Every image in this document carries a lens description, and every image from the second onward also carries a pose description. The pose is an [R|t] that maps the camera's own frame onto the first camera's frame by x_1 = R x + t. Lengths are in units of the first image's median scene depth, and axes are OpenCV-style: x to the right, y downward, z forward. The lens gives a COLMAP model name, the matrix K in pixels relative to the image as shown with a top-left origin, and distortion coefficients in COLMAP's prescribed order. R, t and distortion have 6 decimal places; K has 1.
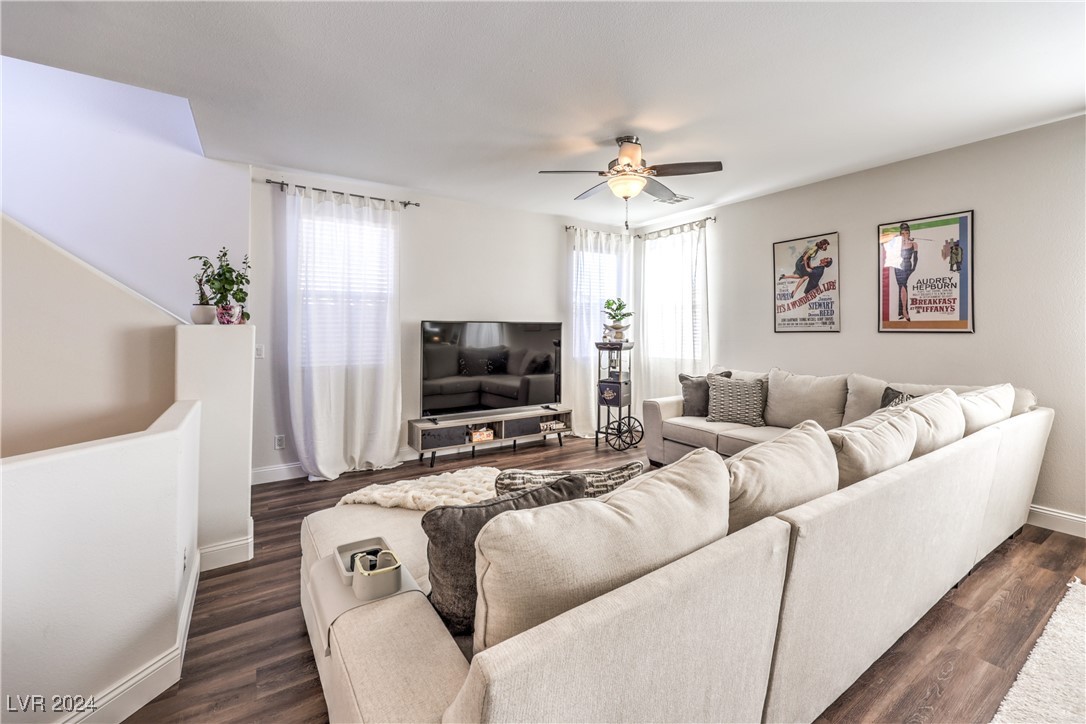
lens RADIAL K [[444.9, 0, 540.4], [0, 444.9, 320.0], [0, 0, 1]] dist [-0.000188, -0.000007]
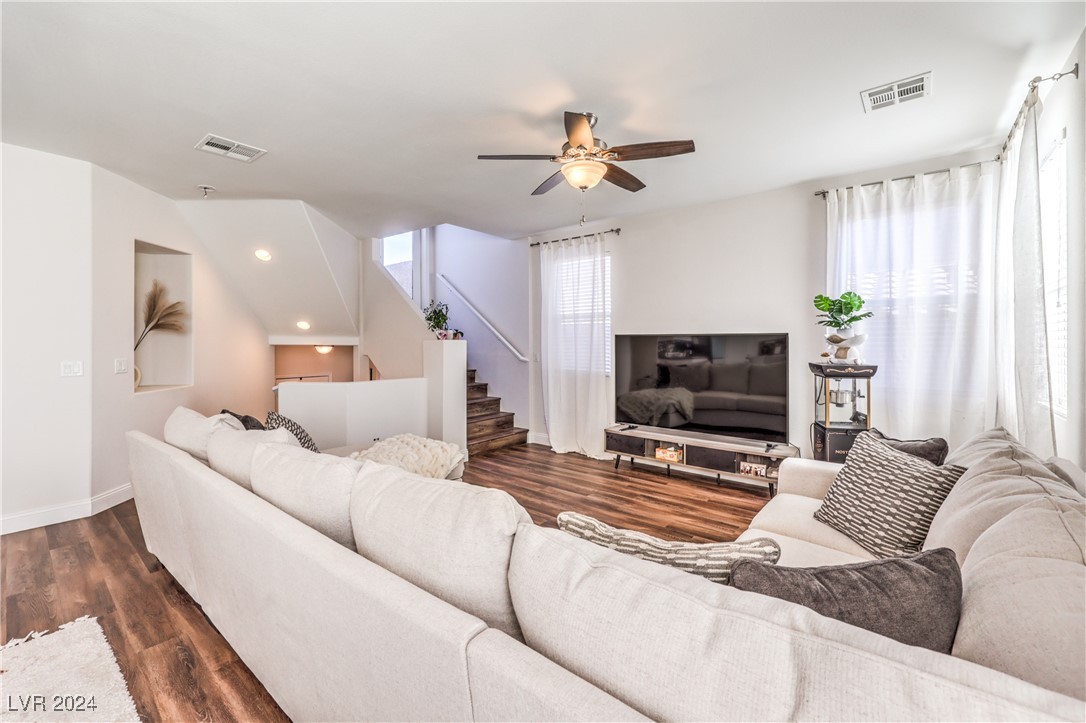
lens RADIAL K [[442.6, 0, 543.8], [0, 442.6, 339.8], [0, 0, 1]] dist [0.000437, 0.000031]
pose [[0.313665, -0.006819, -0.949509, 0.676151], [0.010883, 0.999934, -0.003586, 0.015667], [0.949471, -0.009209, 0.313719, 0.450054]]
